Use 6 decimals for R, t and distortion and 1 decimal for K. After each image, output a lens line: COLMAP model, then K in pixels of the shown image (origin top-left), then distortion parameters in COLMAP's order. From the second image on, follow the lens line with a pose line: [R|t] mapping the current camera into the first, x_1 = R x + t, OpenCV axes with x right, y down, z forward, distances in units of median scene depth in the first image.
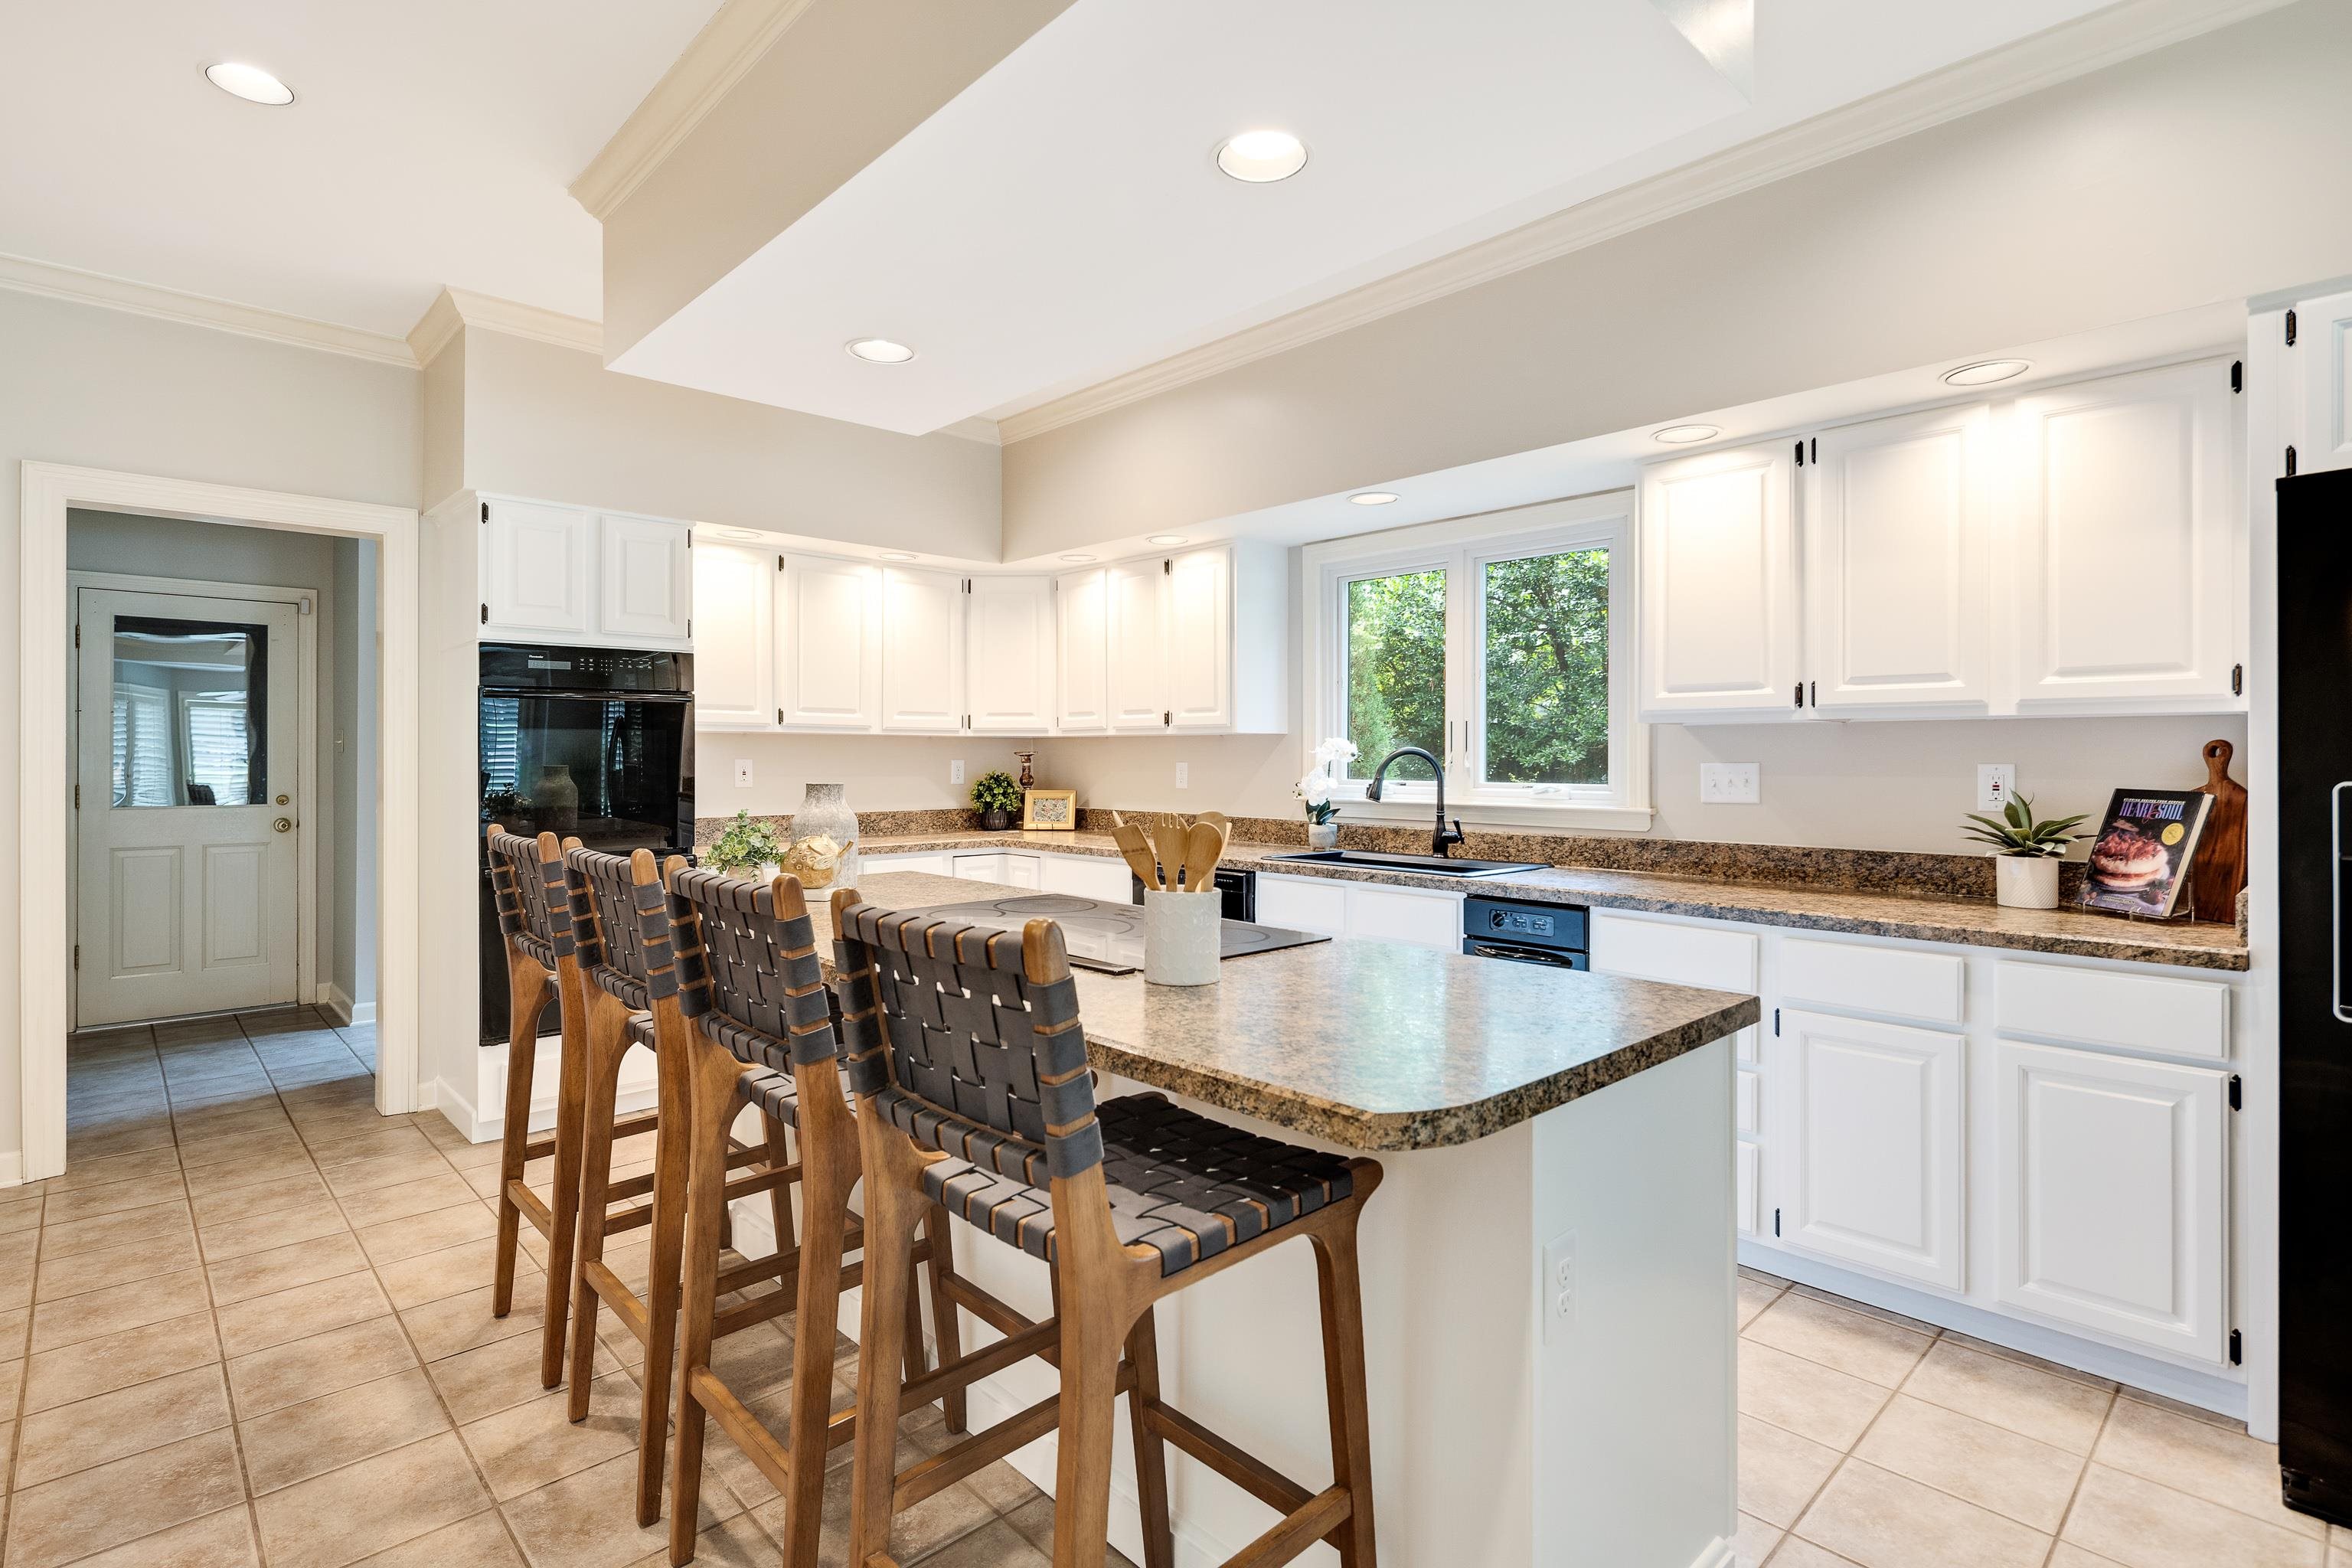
lens RADIAL K [[1138.7, 0, 1179.5], [0, 1138.7, 768.5], [0, 0, 1]] dist [0.003832, -0.002241]
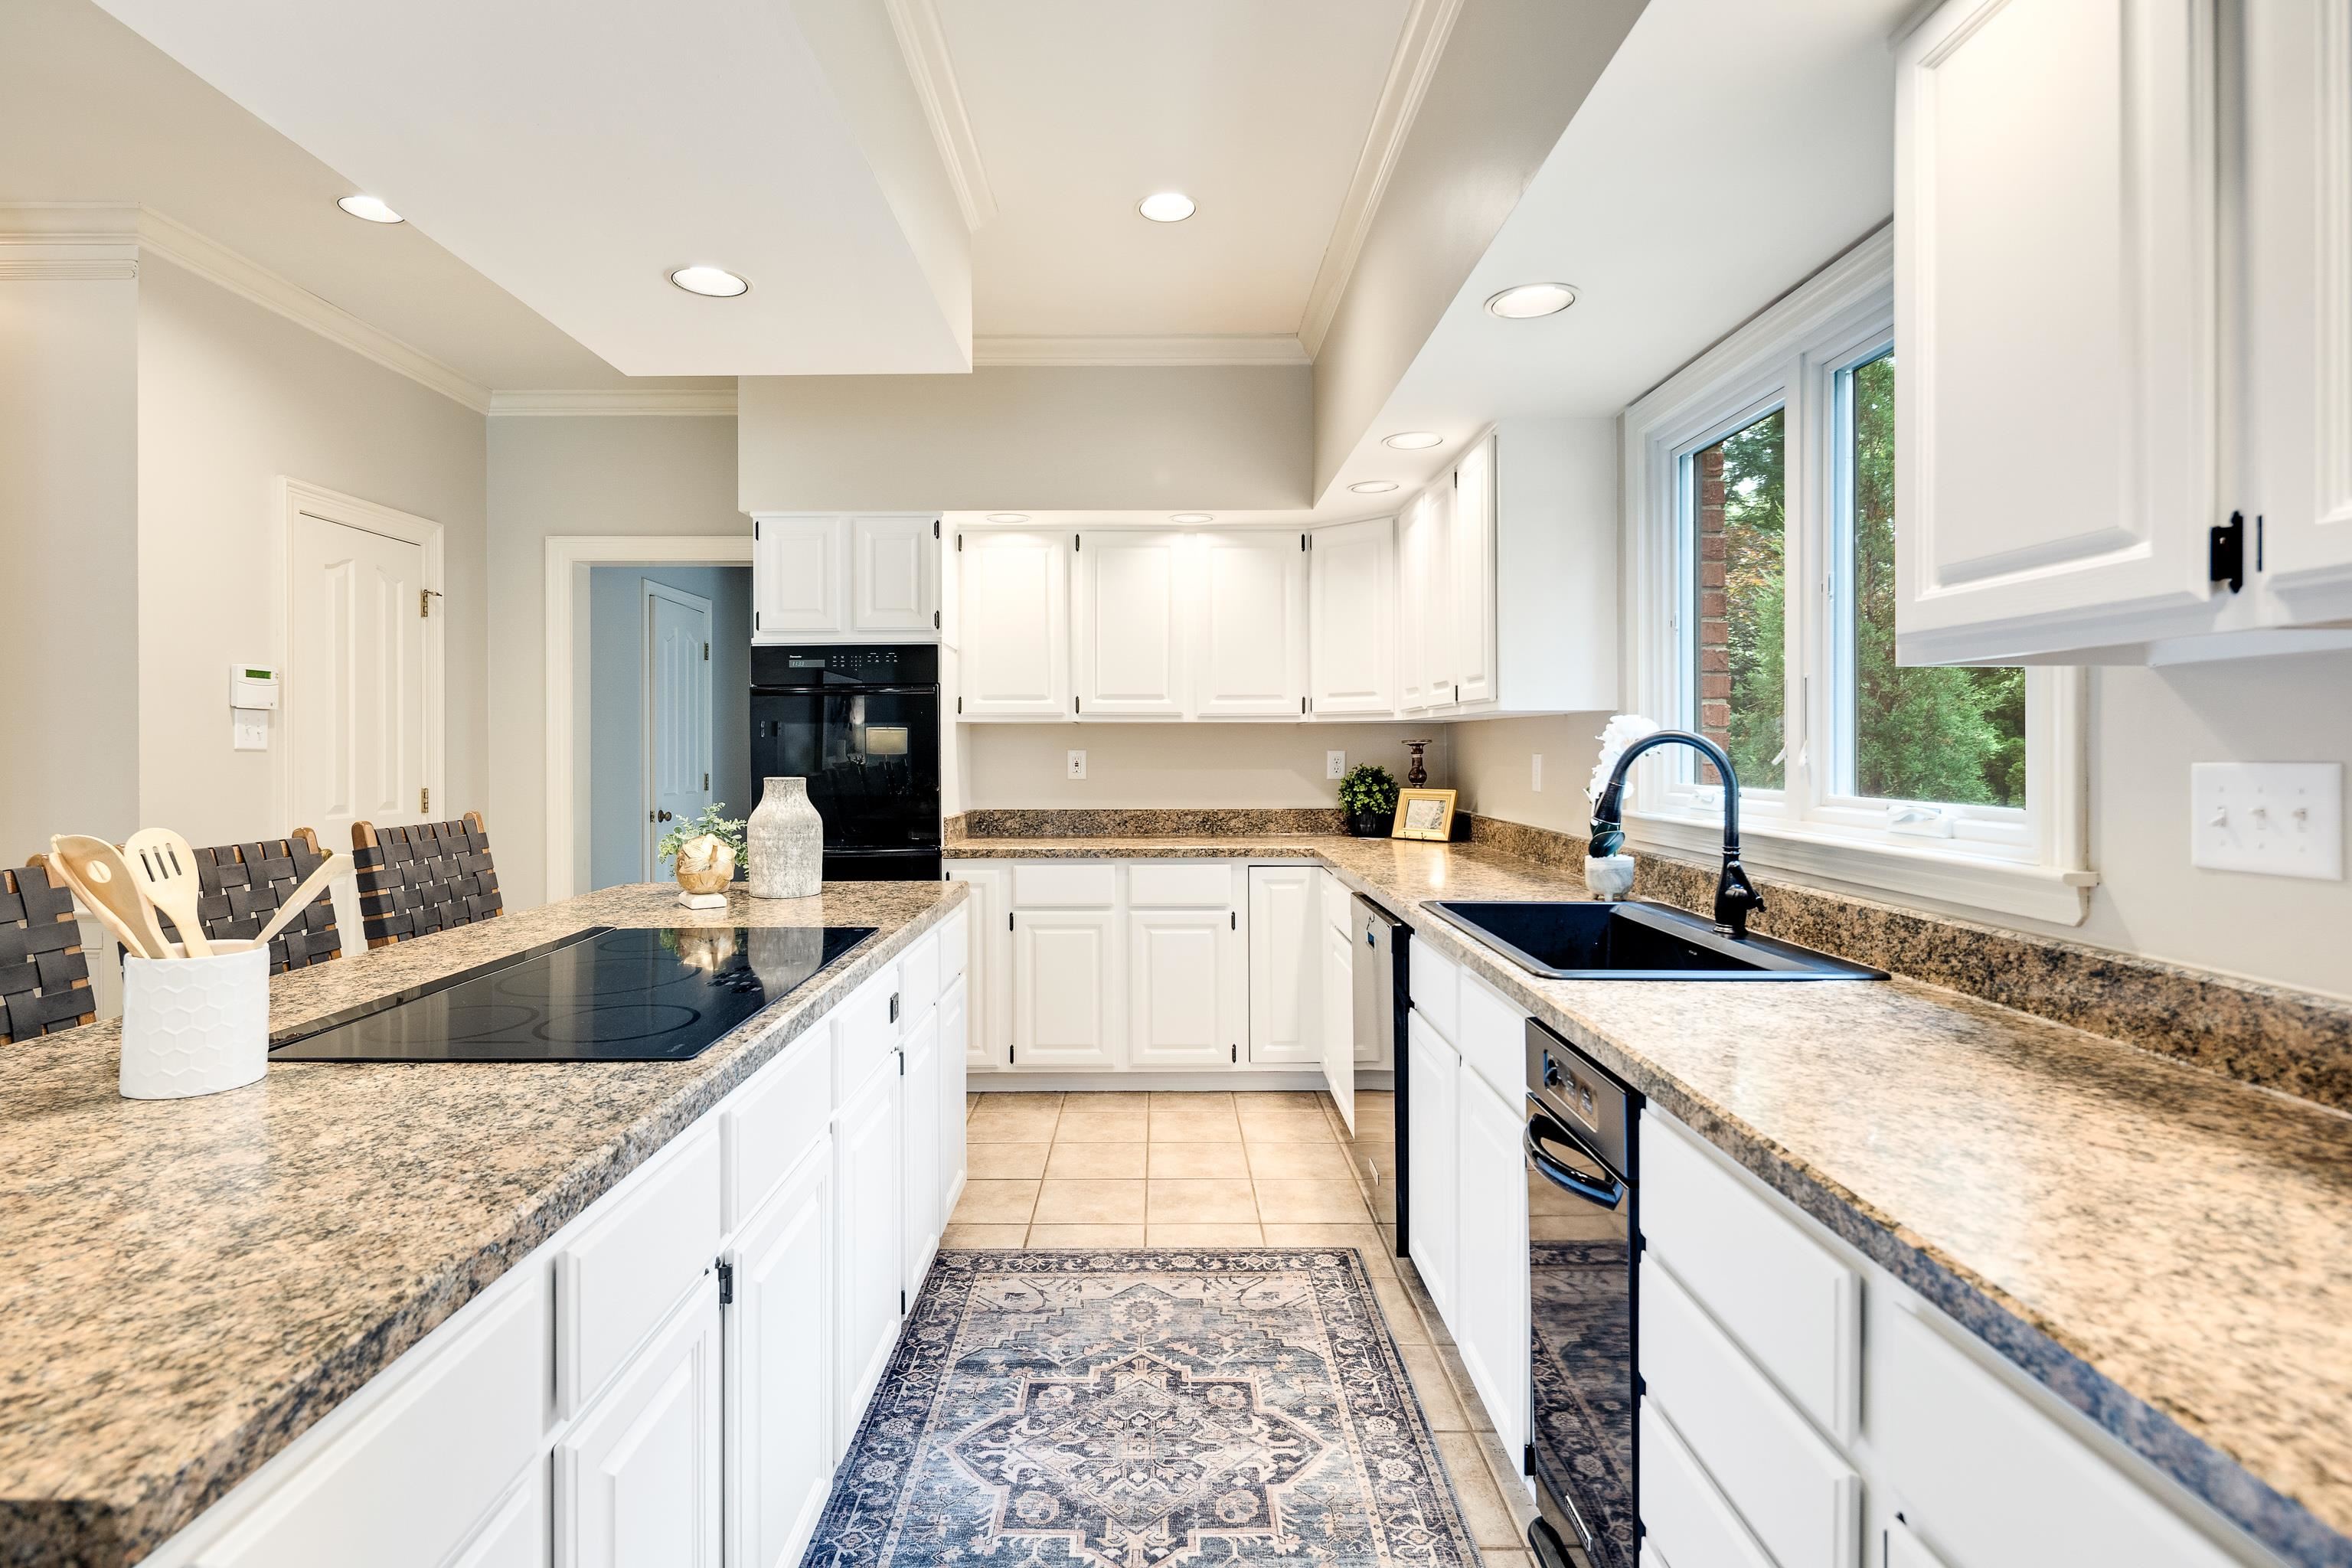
lens RADIAL K [[1138.7, 0, 1169.8], [0, 1138.7, 760.5], [0, 0, 1]] dist [0.003832, -0.002241]
pose [[0.722239, 0.006101, -0.691617, 0.403449], [-0.003761, 0.999981, 0.004894, -0.005085], [0.691633, -0.000933, 0.722248, 0.415212]]
